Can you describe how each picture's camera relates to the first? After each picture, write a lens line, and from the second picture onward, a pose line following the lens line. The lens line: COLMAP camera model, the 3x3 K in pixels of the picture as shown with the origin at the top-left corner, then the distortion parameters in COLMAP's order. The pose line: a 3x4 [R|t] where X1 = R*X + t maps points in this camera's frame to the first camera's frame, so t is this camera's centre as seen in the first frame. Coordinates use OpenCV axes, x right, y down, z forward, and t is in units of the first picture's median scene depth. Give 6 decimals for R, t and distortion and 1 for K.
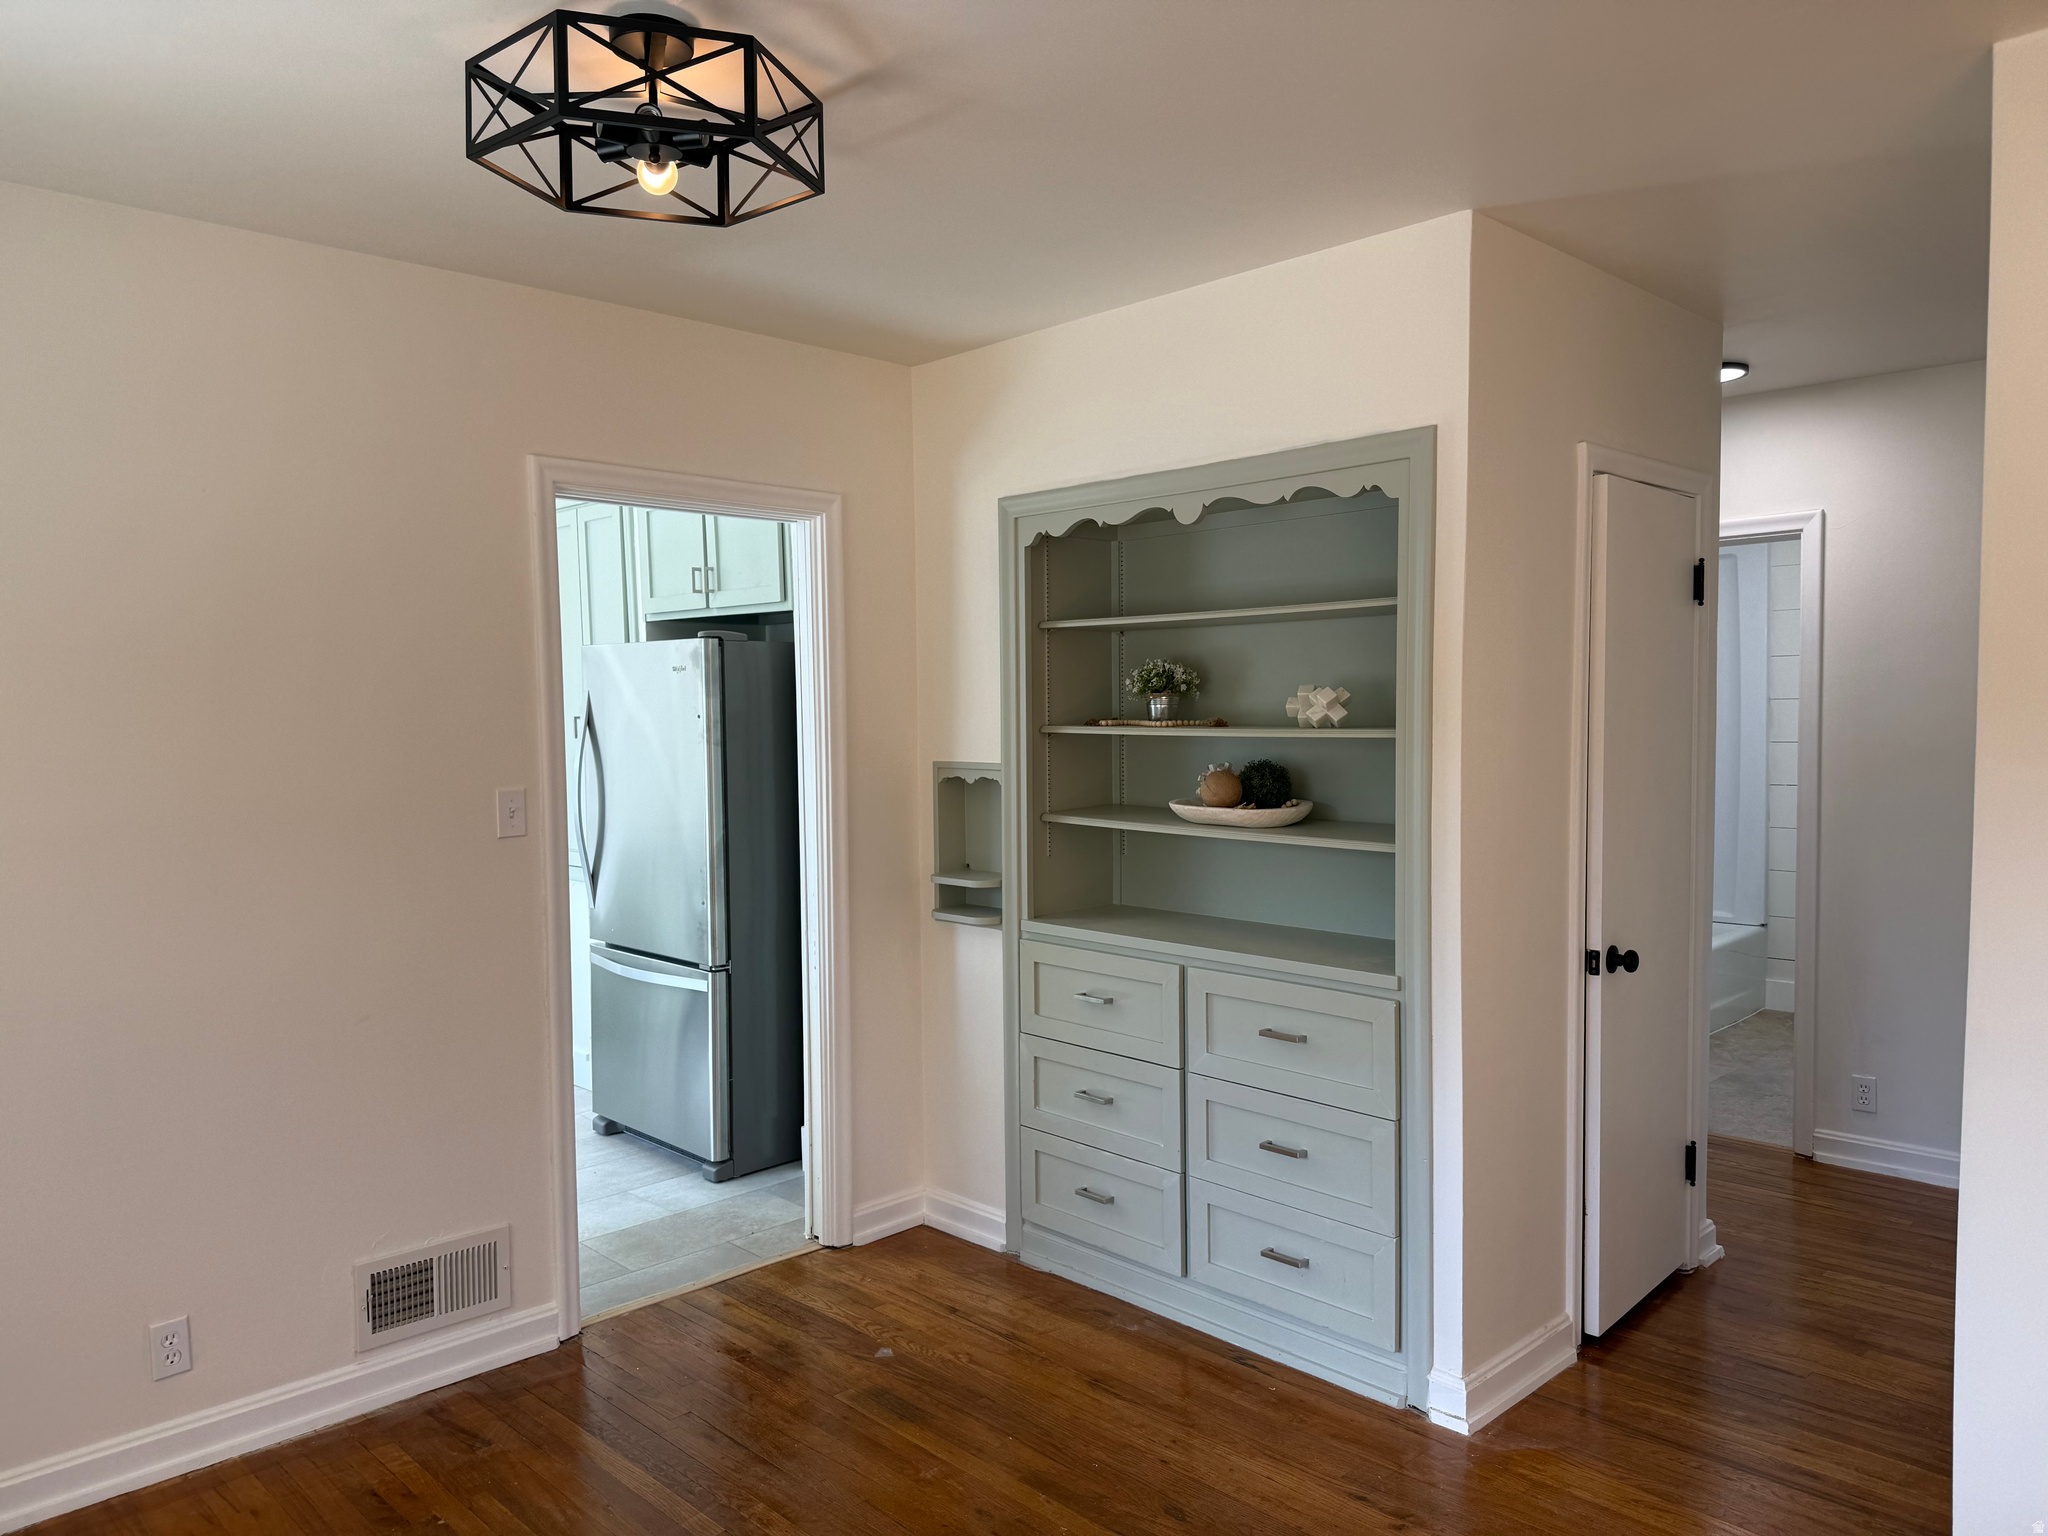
lens RADIAL K [[1447.3, 0, 1094.8], [0, 1447.3, 775.8], [0, 0, 1]] dist [0.111697, -0.220349]
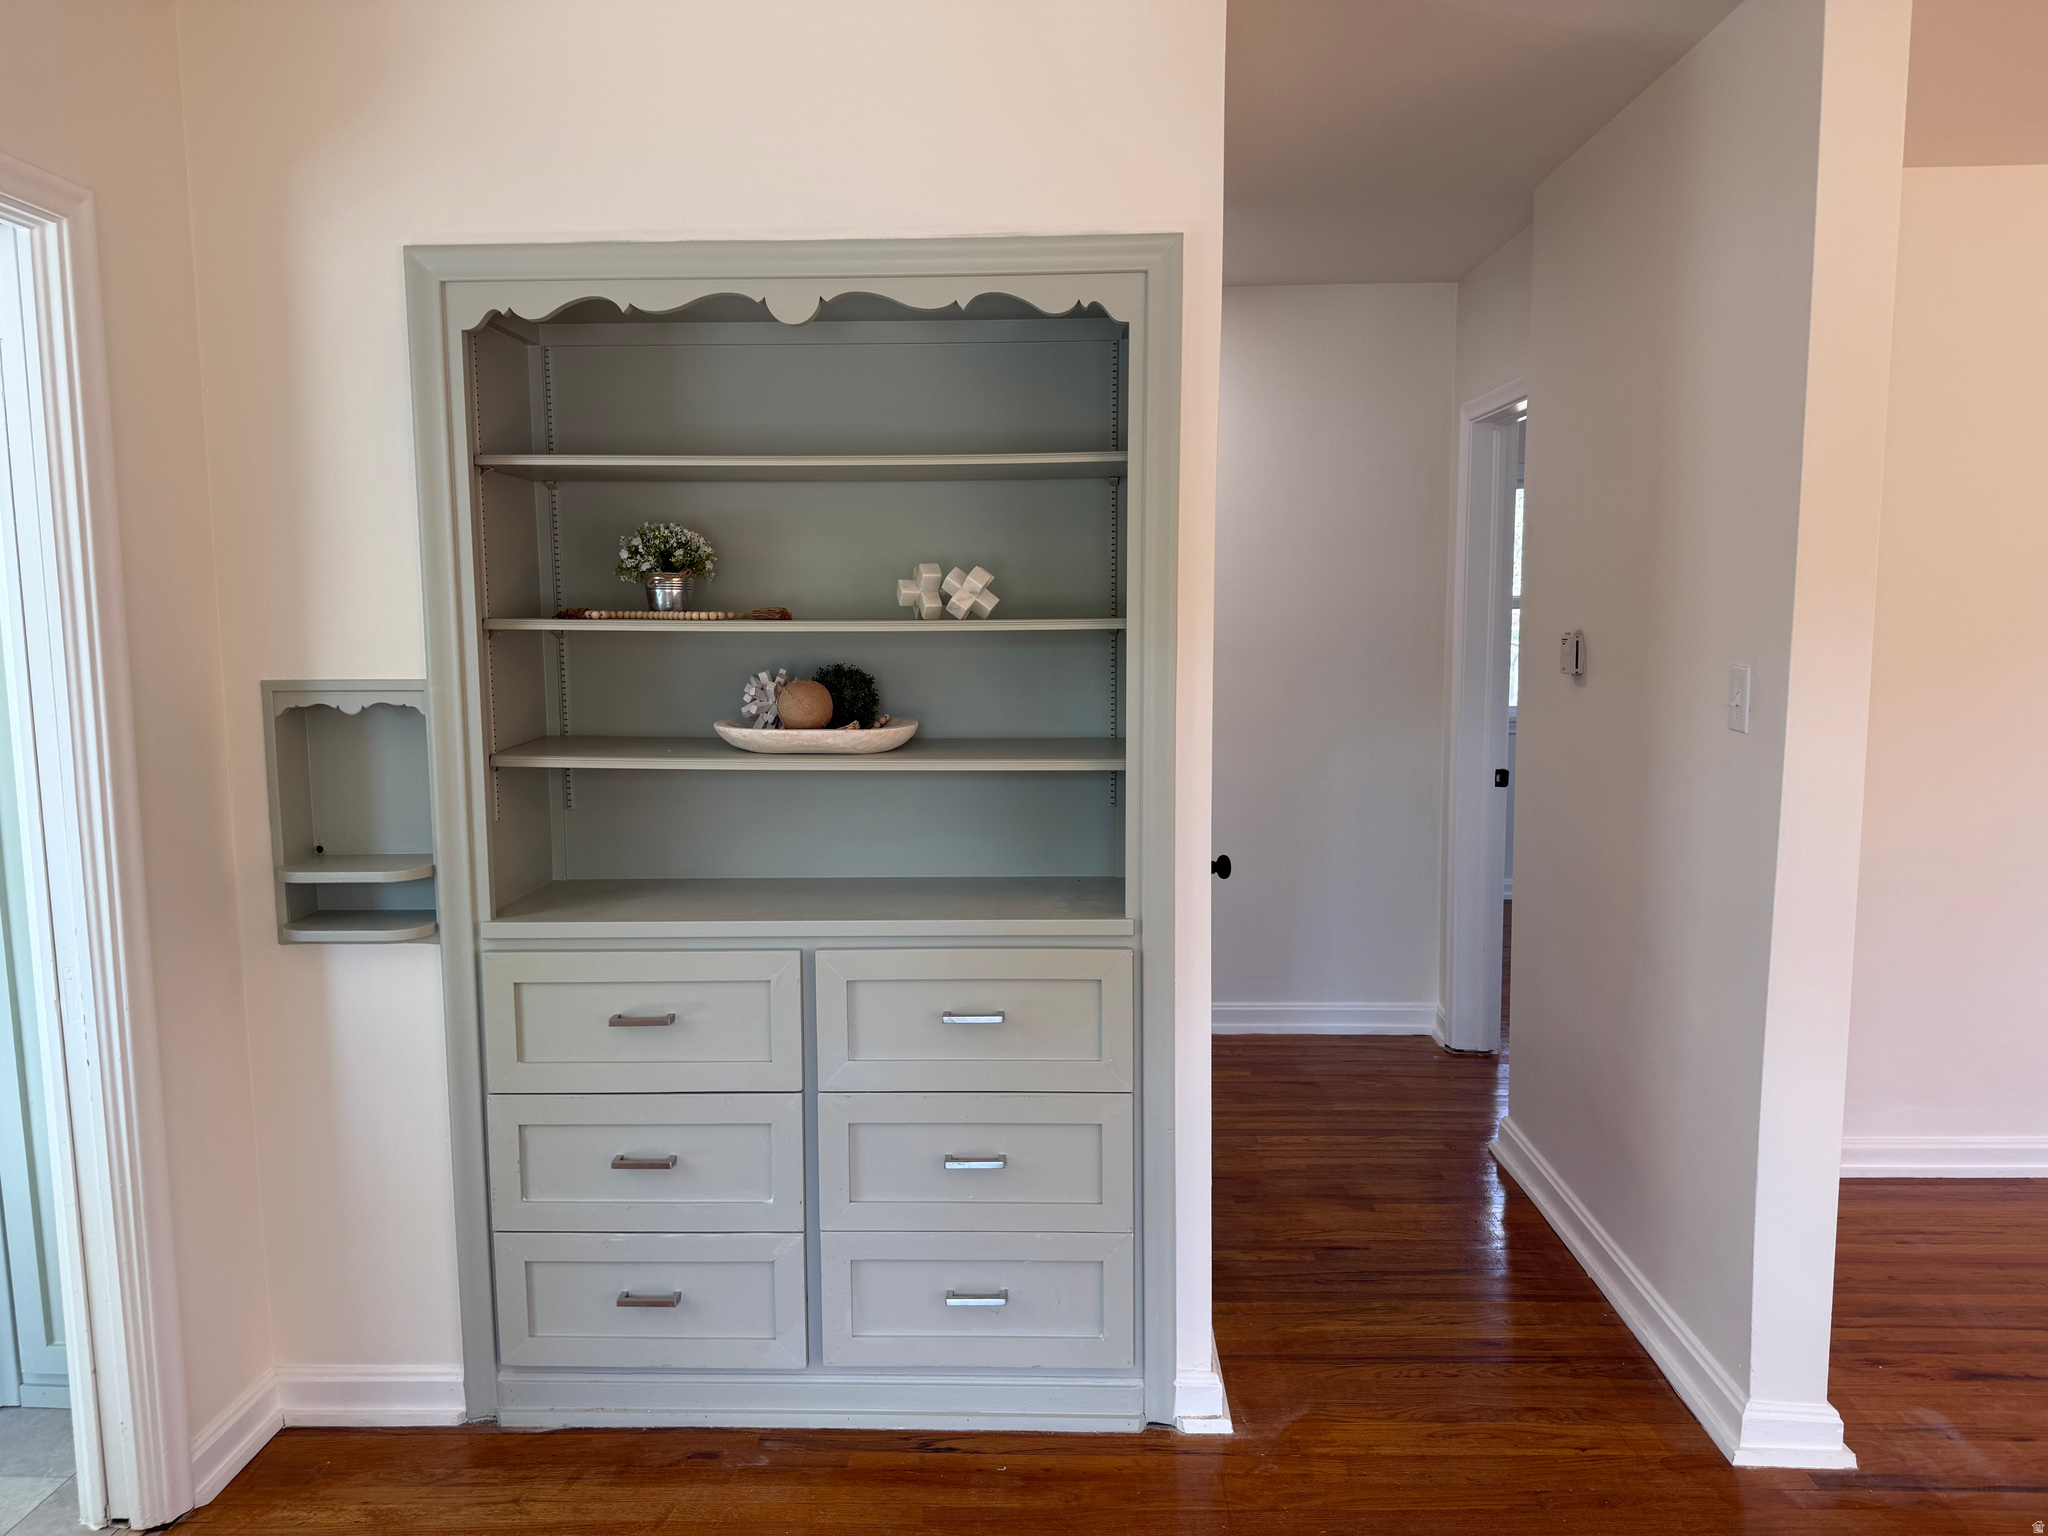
lens RADIAL K [[1408.6, 0, 1032.9], [0, 1408.6, 774.3], [0, 0, 1]] dist [0.064850, -0.083295]
pose [[0.731577, -0.076446, 0.677460, -0.299945], [0.033060, 0.996502, 0.076747, -0.006563], [-0.680957, -0.033749, 0.731545, 0.381060]]
